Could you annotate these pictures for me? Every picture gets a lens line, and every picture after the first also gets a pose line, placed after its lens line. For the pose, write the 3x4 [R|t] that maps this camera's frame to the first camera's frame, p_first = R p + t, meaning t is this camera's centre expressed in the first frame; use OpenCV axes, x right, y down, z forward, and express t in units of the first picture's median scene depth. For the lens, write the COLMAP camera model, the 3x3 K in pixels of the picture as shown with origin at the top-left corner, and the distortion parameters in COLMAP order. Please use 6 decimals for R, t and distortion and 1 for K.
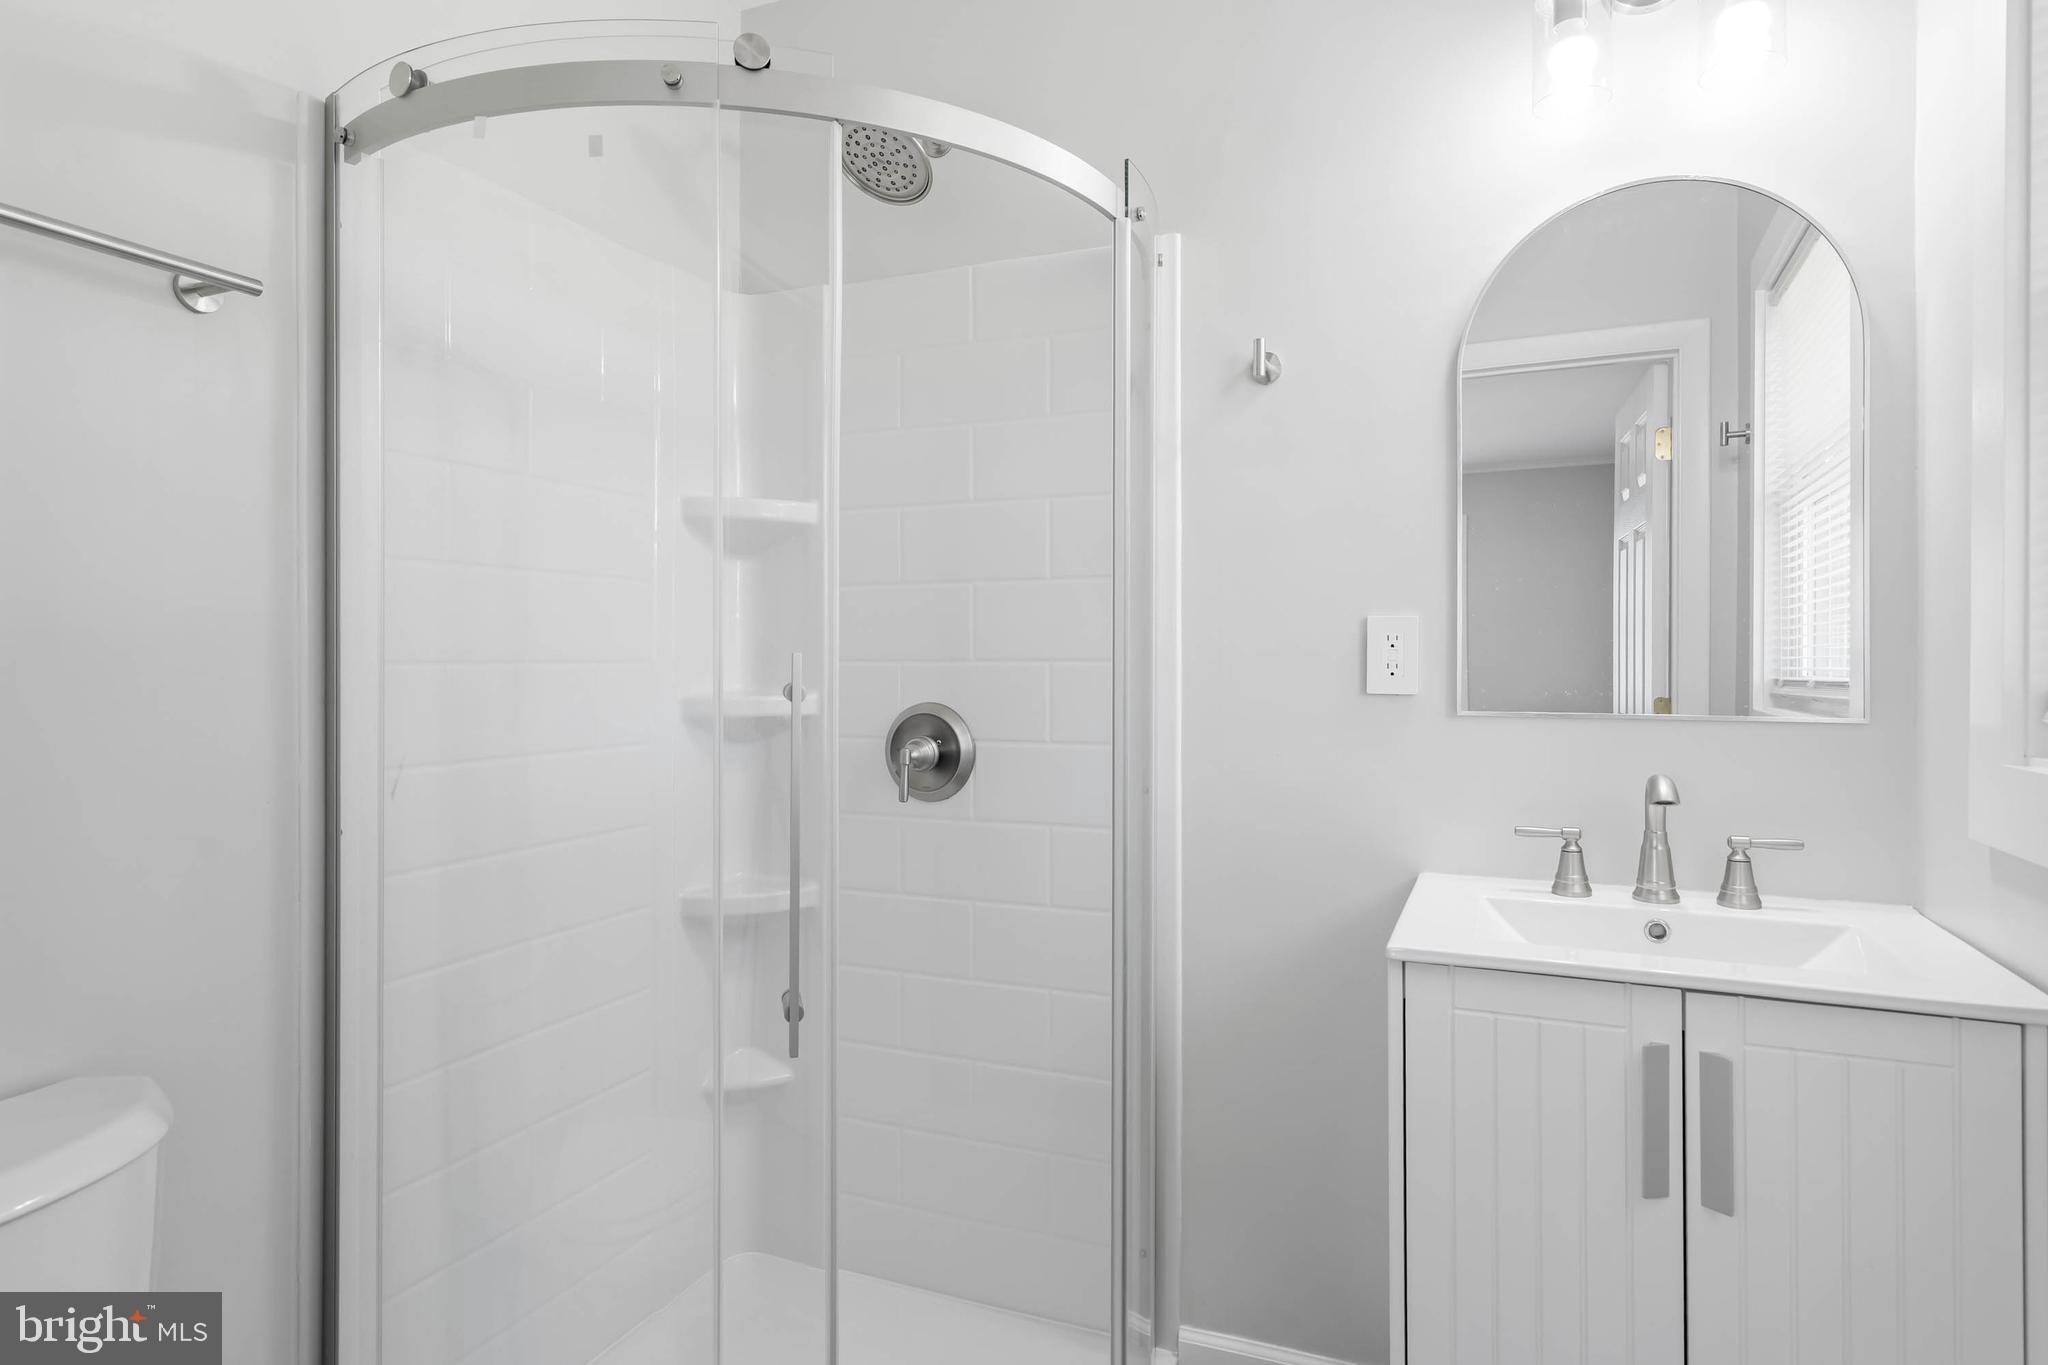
lens RADIAL K [[1158.6, 0, 1028.0], [0, 1158.6, 679.6], [0, 0, 1]] dist [0.004619, 0.001744]
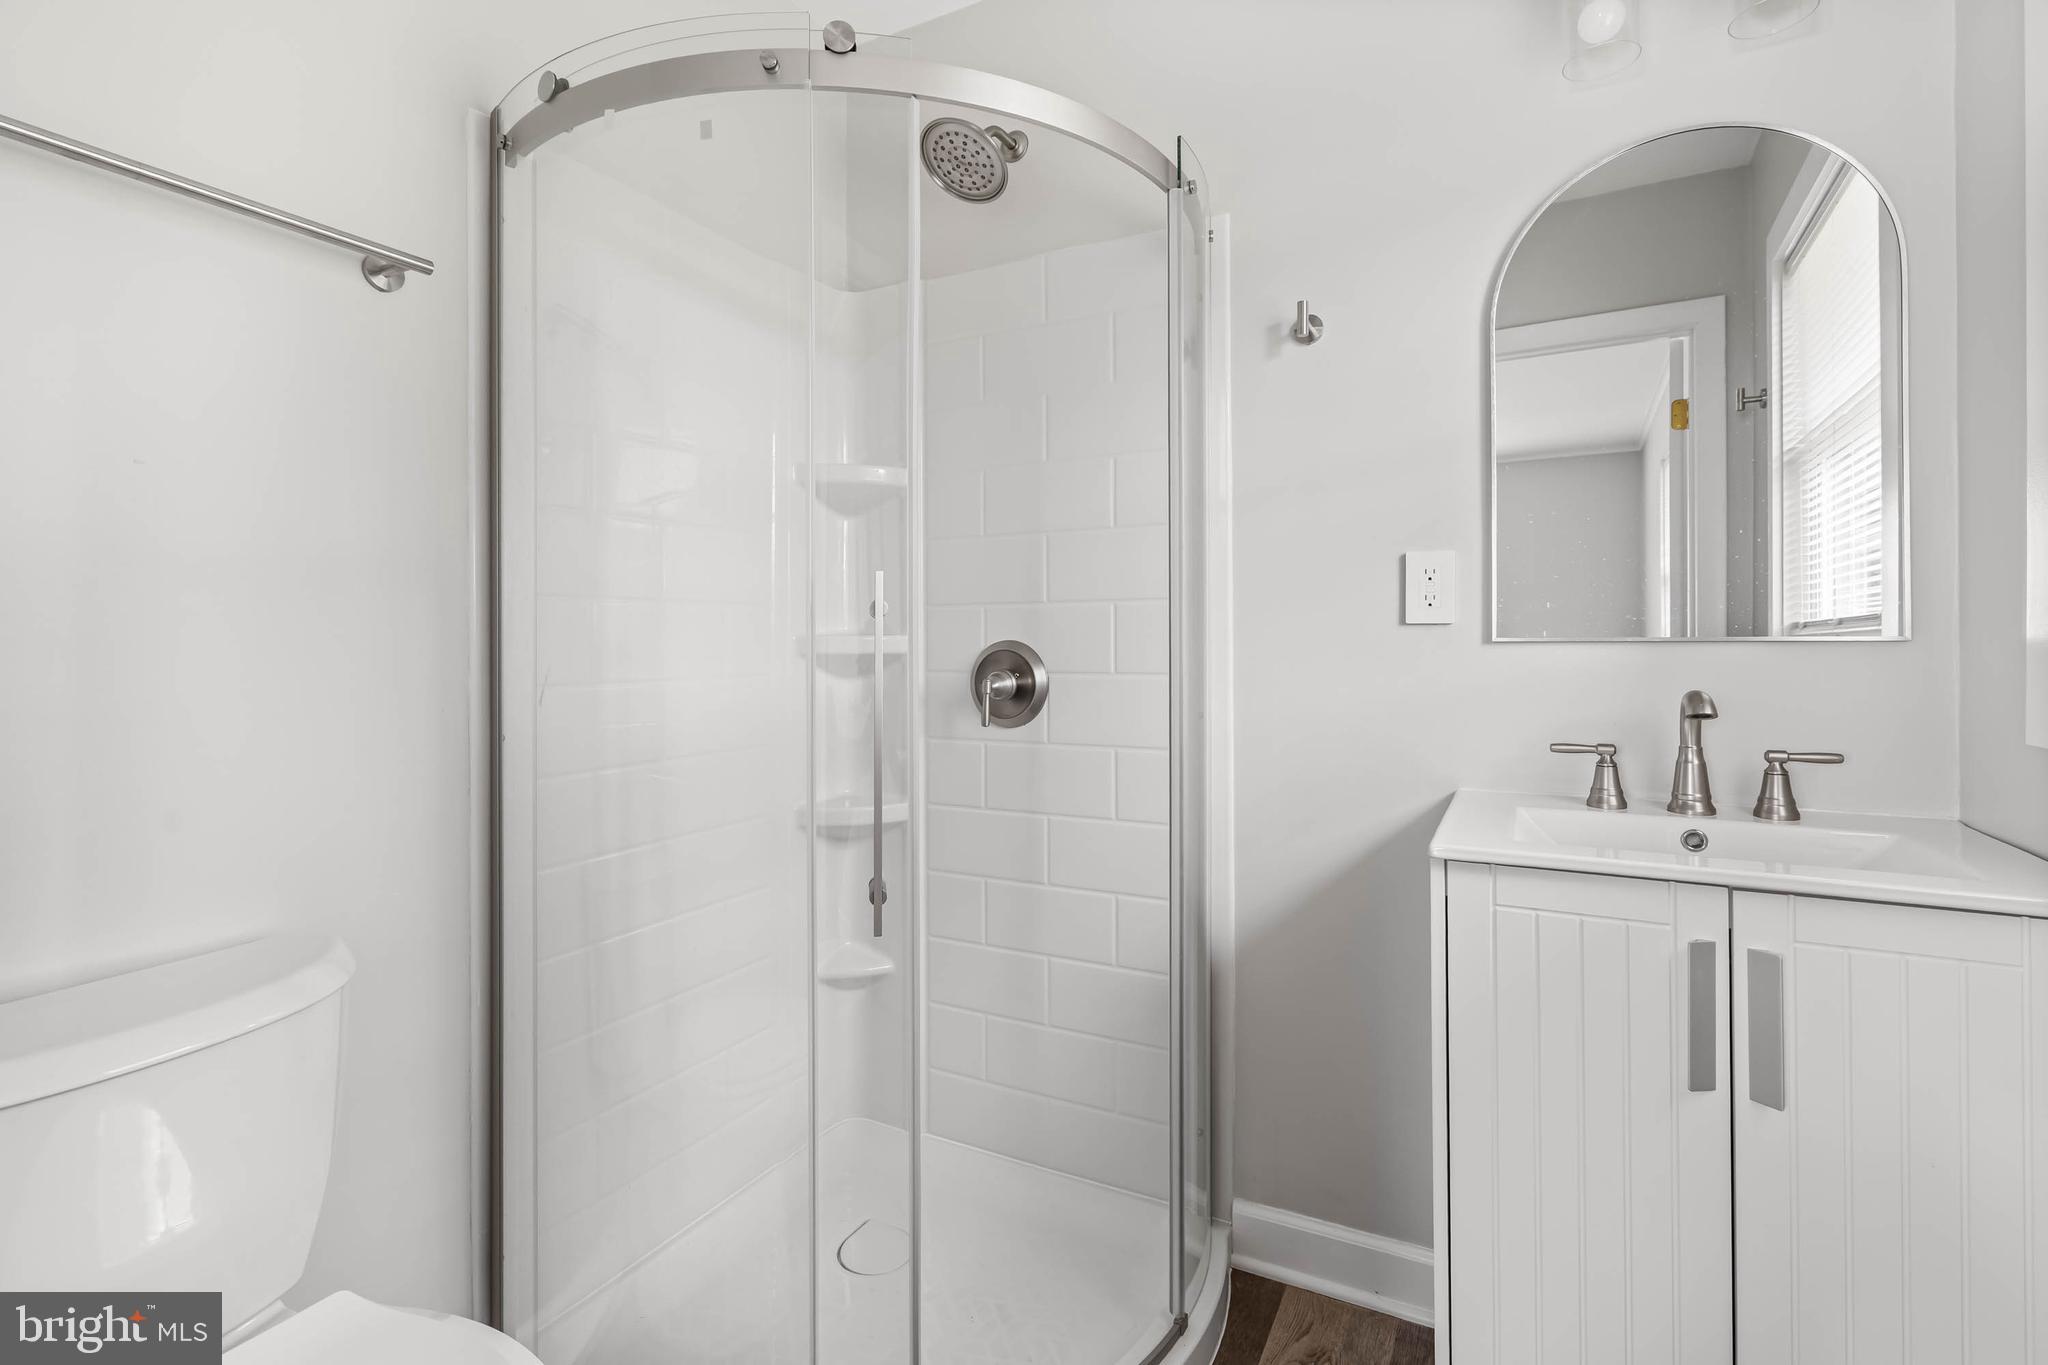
lens RADIAL K [[939.1, 0, 1022.1], [0, 939.1, 670.2], [0, 0, 1]] dist [-0.004079, -0.000021]
pose [[0.995689, -0.003207, -0.092703, 0.016462], [0.002501, 0.999967, -0.007728, 0.064808], [0.092725, 0.007463, 0.995664, 0.096263]]
